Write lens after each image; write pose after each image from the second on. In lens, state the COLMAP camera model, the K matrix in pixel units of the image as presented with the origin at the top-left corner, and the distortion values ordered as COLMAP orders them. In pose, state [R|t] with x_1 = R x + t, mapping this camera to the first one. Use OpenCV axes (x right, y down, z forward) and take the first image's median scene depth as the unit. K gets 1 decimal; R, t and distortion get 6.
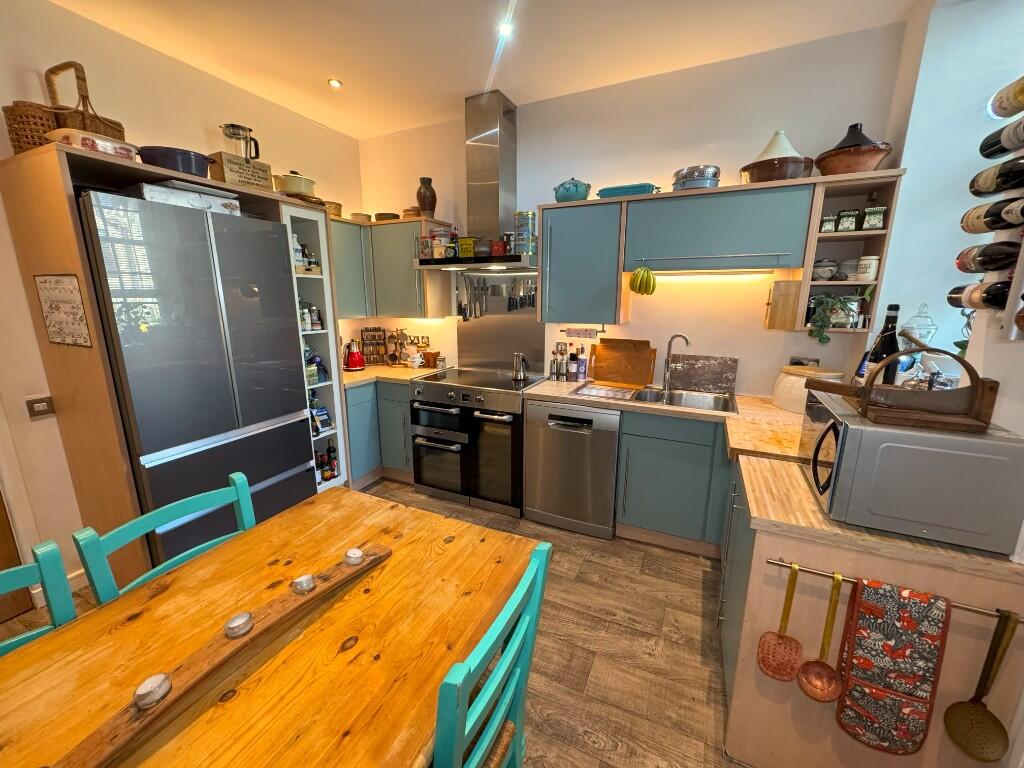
lens RADIAL K [[408.1, 0, 510.9], [0, 408.1, 381.3], [0, 0, 1]] dist [-0.003682, -0.000319]
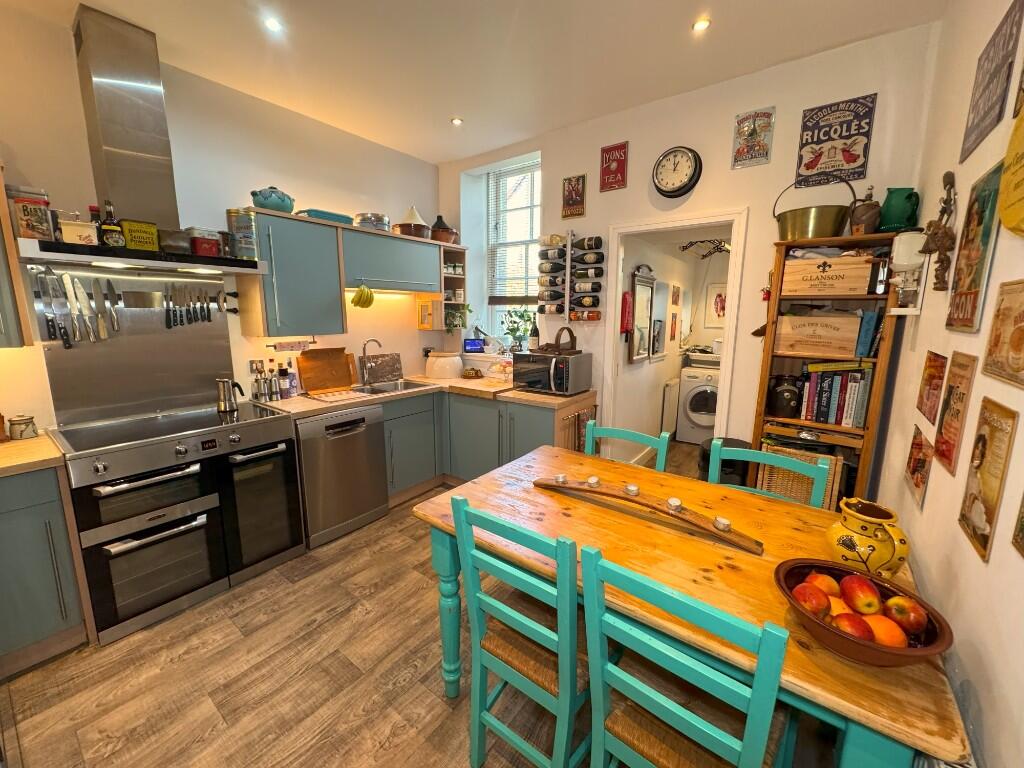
lens RADIAL K [[402.8, 0, 510.0], [0, 402.8, 379.5], [0, 0, 1]] dist [-0.000928, -0.000058]
pose [[0.205879, -0.159996, 0.965409, -0.666025], [0.200316, 0.972543, 0.118460, -0.050629], [-0.957856, 0.168999, 0.232276, 0.288626]]
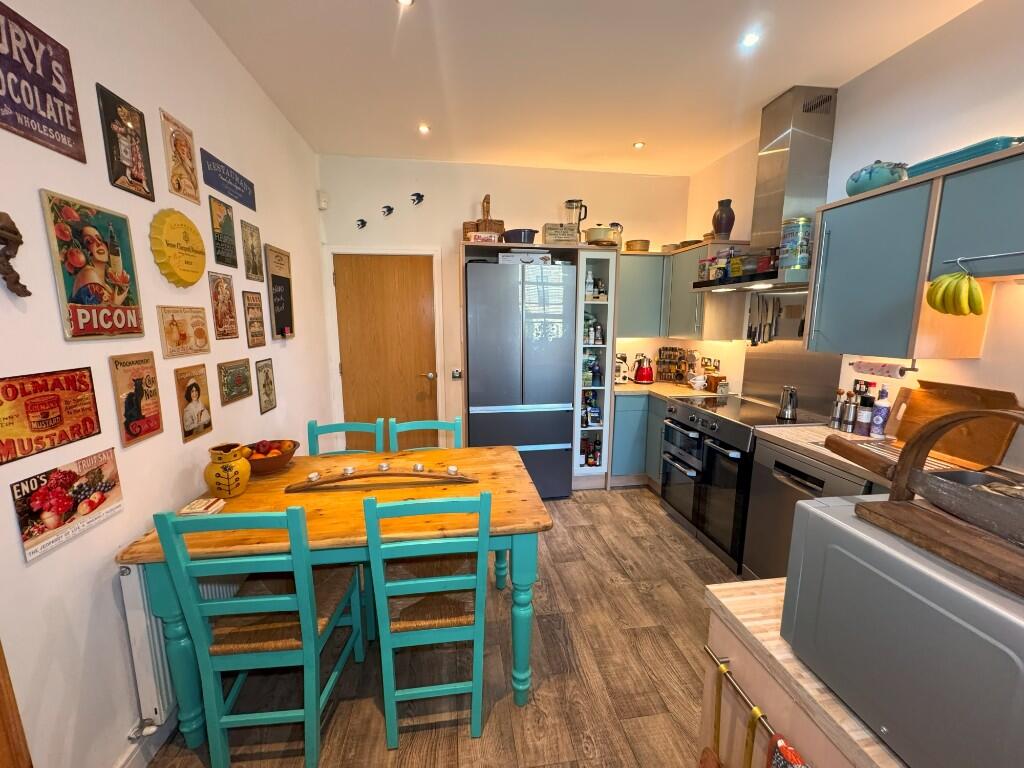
lens RADIAL K [[408.1, 0, 510.9], [0, 408.1, 381.3], [0, 0, 1]] dist [-0.003682, -0.000319]
pose [[0.554218, 0.126960, -0.822632, 0.404379], [-0.173088, 0.984274, 0.035295, -0.011308], [0.814176, 0.122827, 0.567478, 0.074745]]
